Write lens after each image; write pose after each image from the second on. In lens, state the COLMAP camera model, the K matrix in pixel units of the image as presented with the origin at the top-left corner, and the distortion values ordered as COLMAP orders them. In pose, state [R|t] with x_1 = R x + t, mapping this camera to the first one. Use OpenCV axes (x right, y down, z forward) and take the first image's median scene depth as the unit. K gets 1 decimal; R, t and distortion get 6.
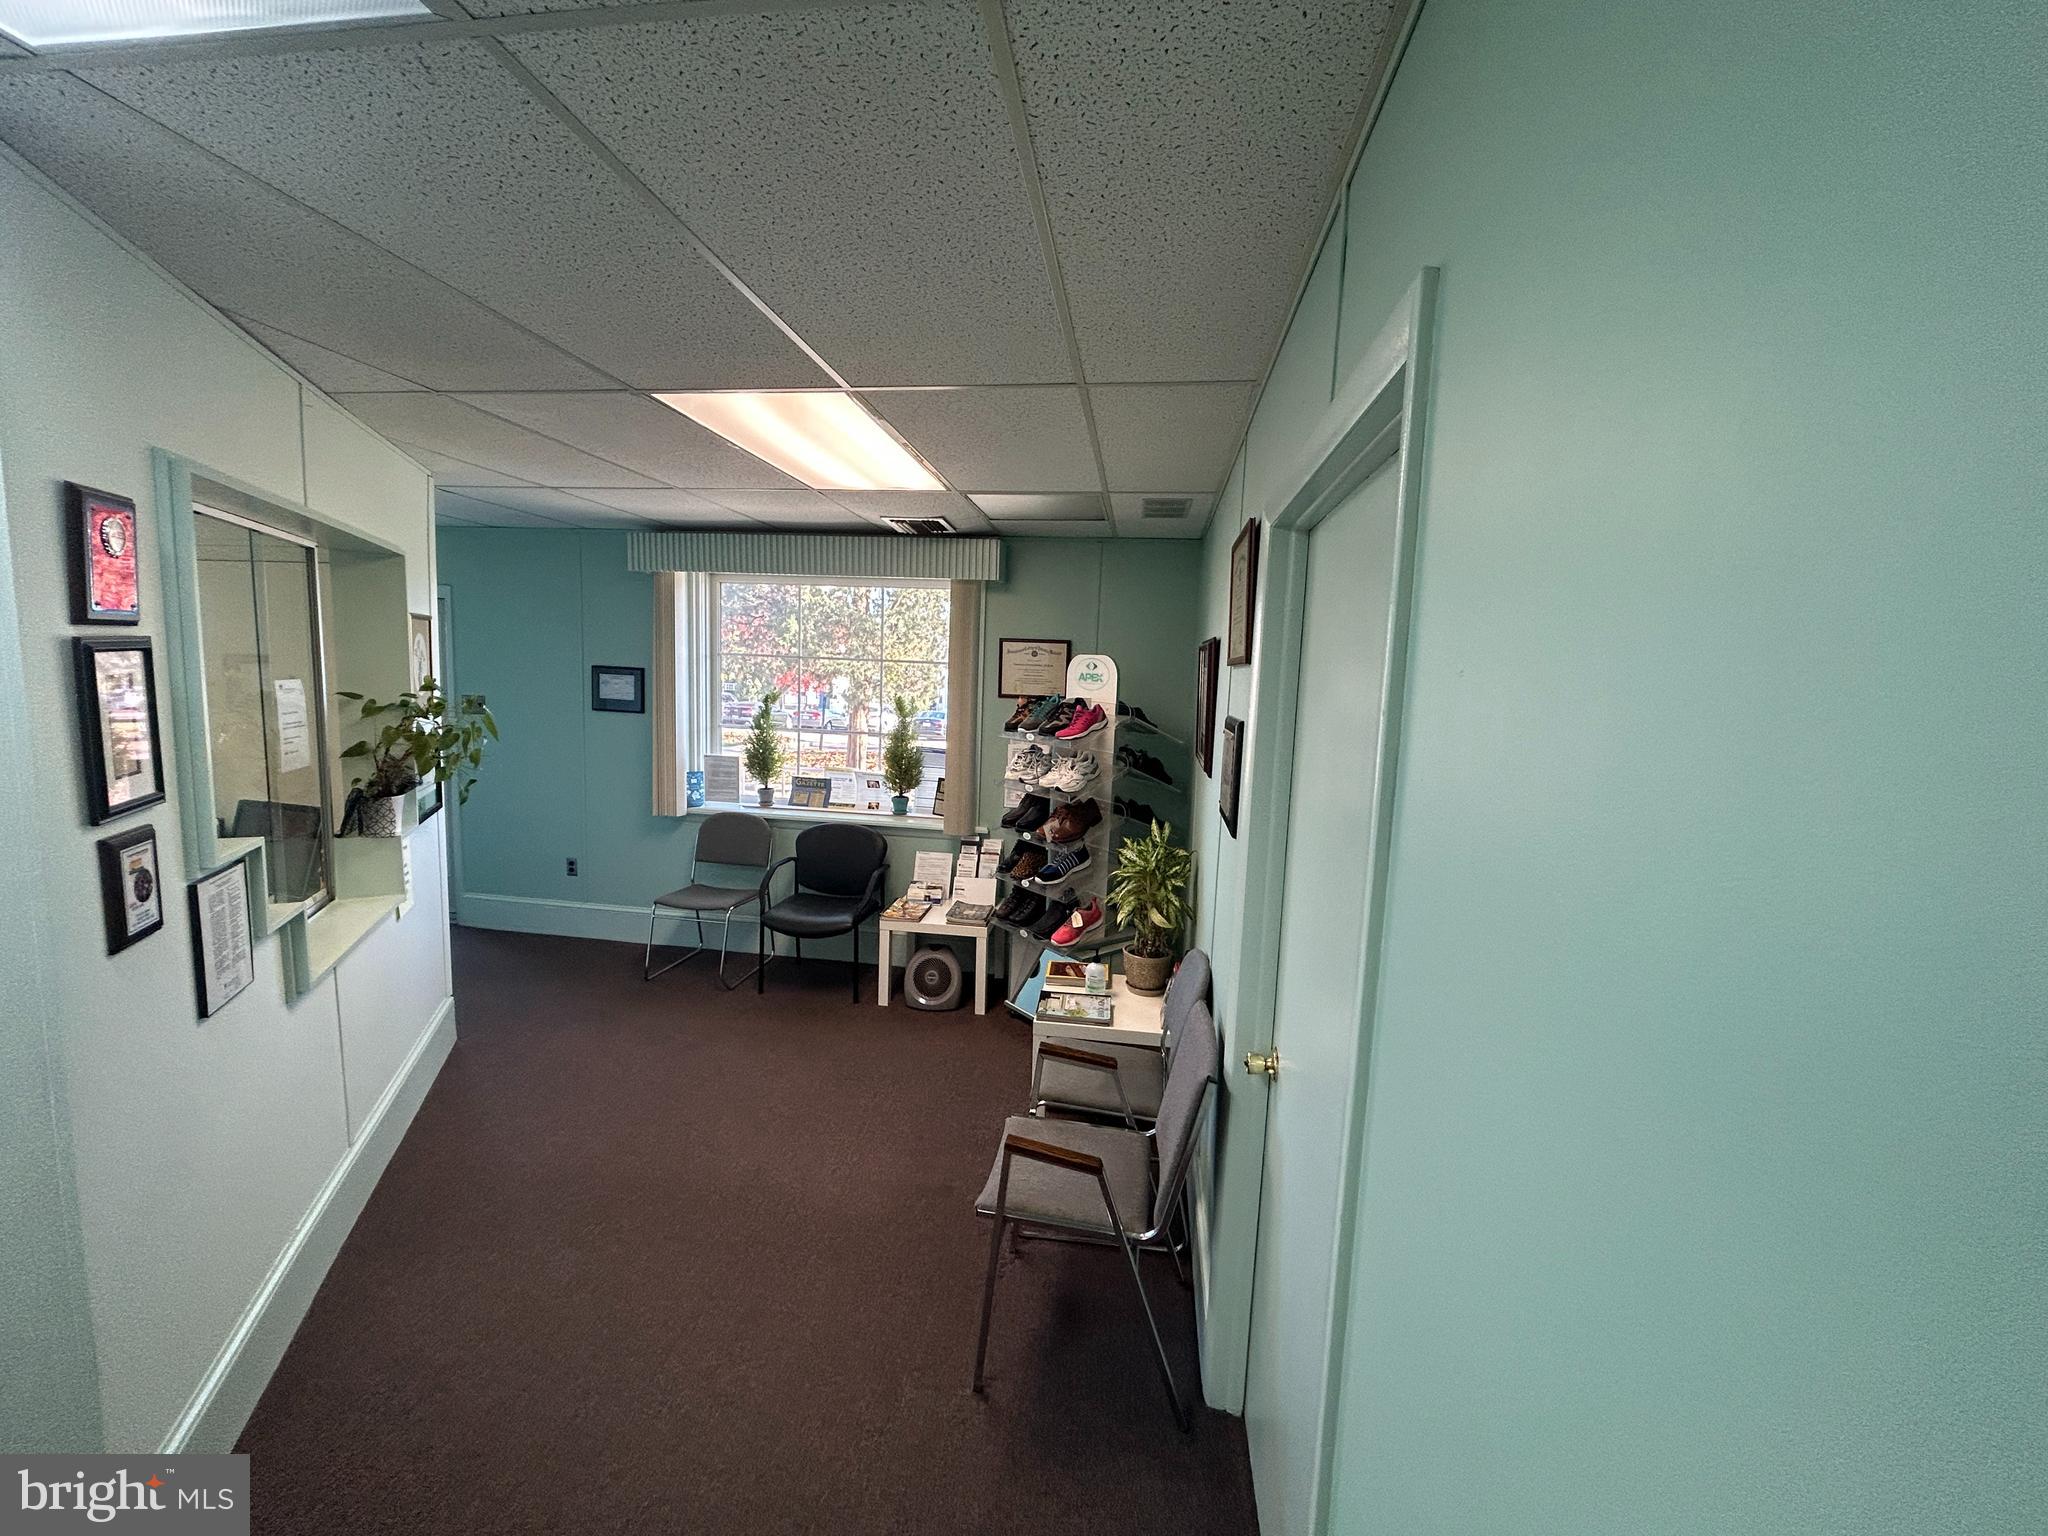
lens RADIAL K [[826.2, 0, 1030.4], [0, 826.2, 770.3], [0, 0, 1]] dist [0.002774, -0.000755]
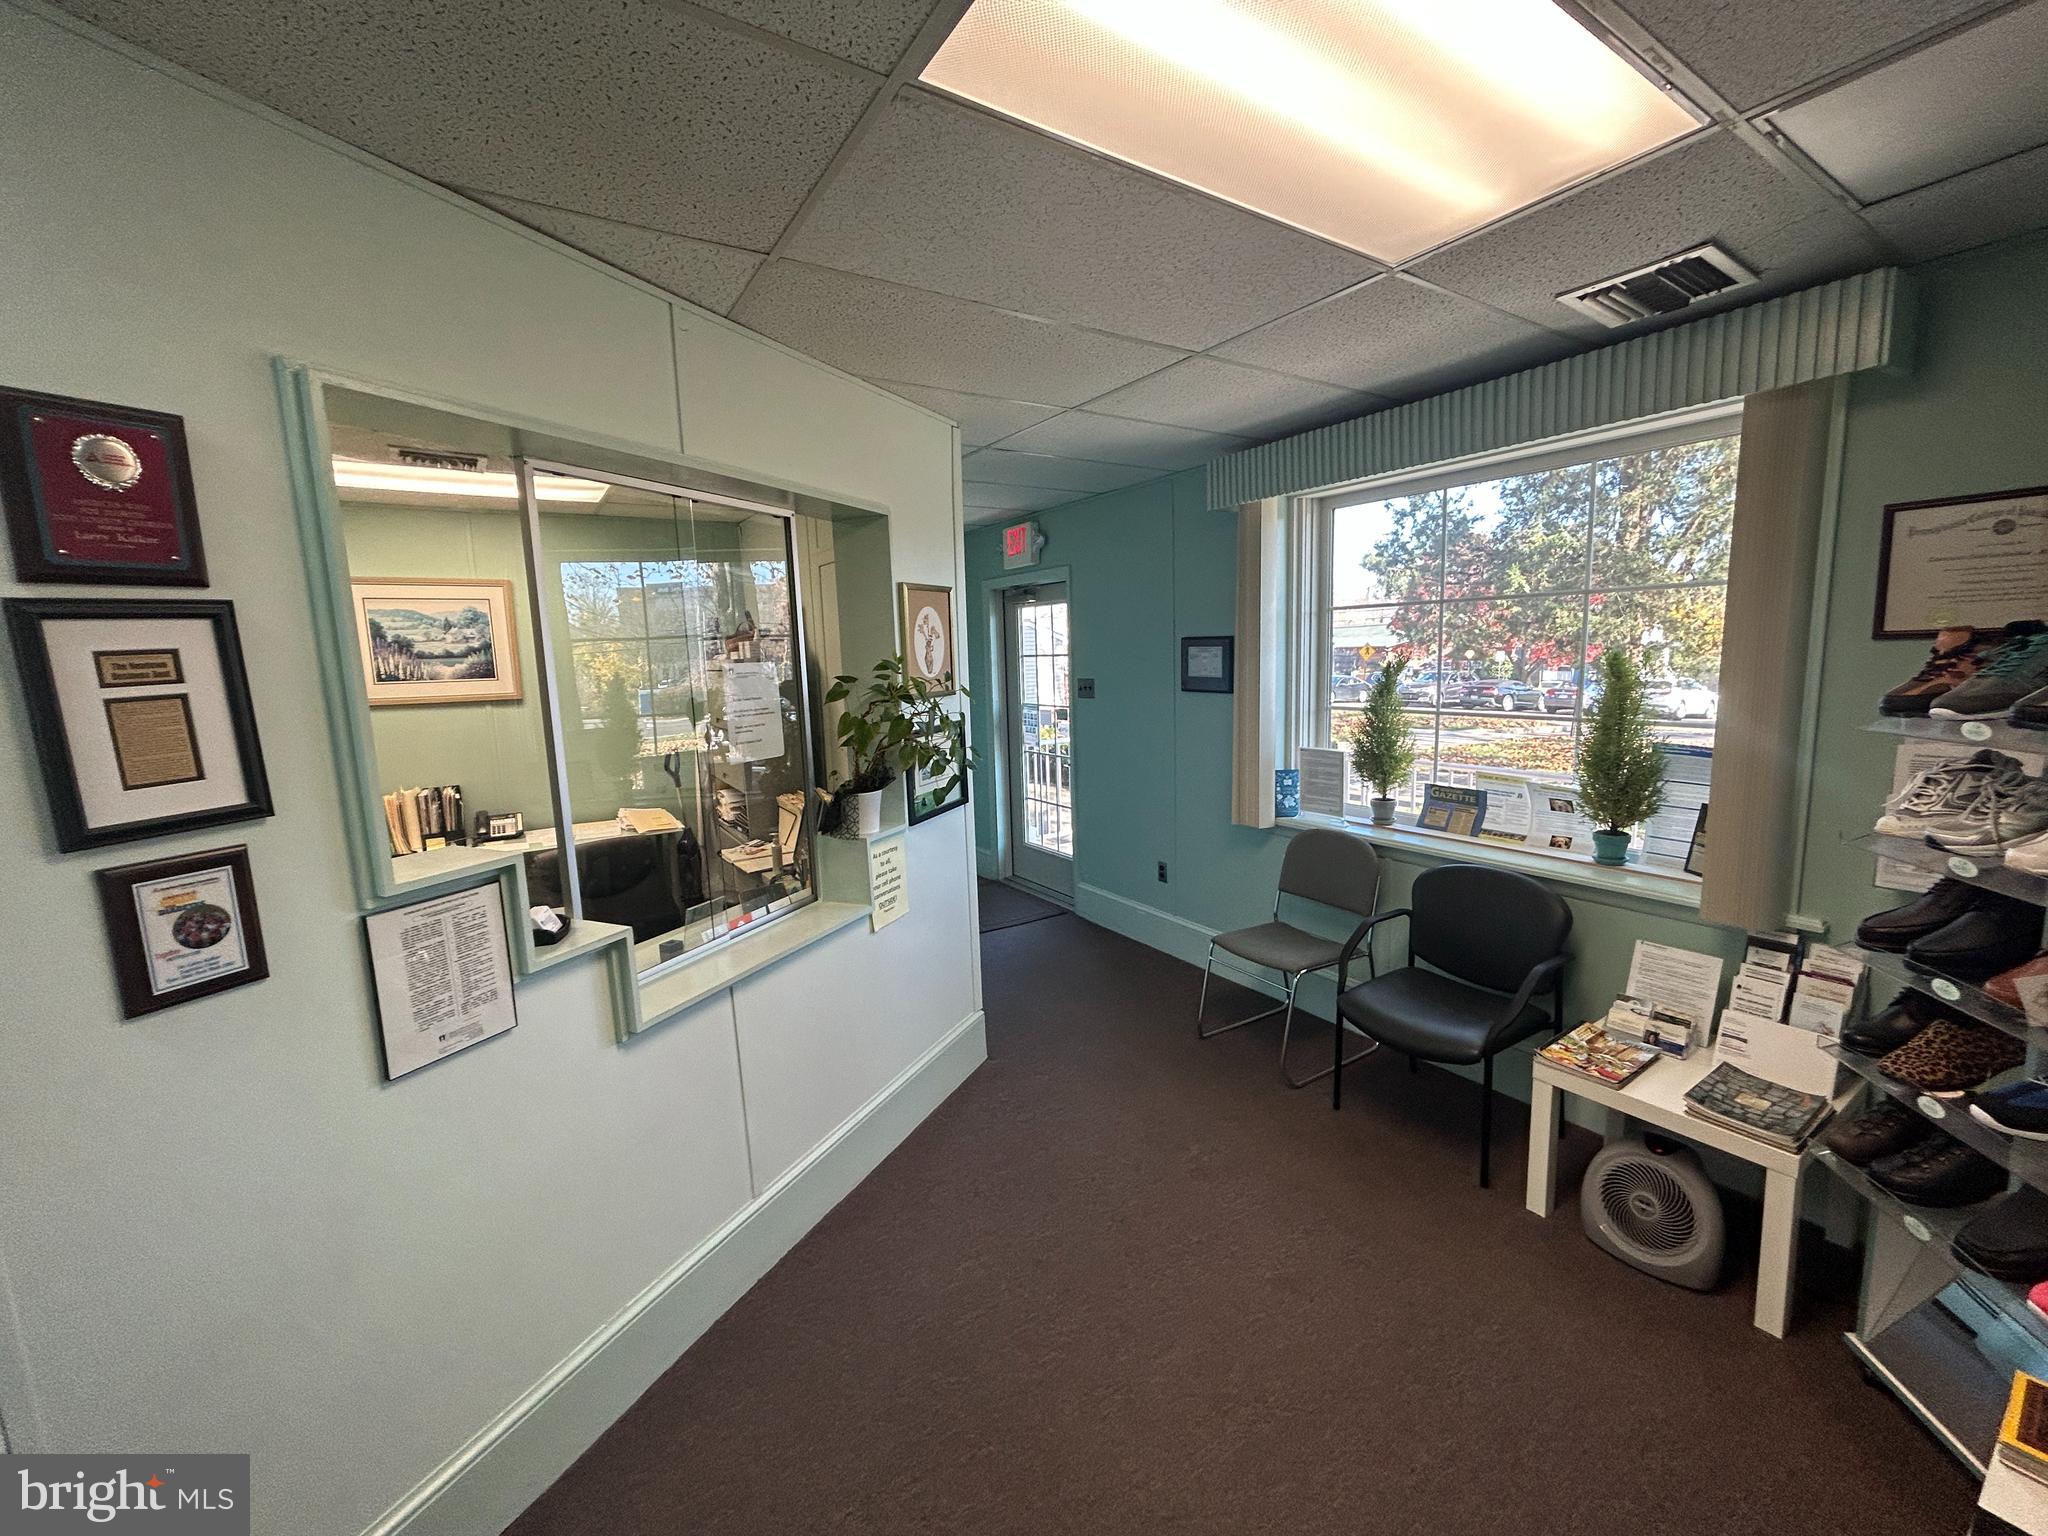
lens RADIAL K [[826.2, 0, 1023.1], [0, 826.2, 766.1], [0, 0, 1]] dist [0.002774, -0.000755]
pose [[0.658204, 0.044073, -0.751549, -0.001522], [-0.031734, 0.999022, 0.030794, -0.019269], [0.752171, 0.003581, 0.658958, 0.362713]]
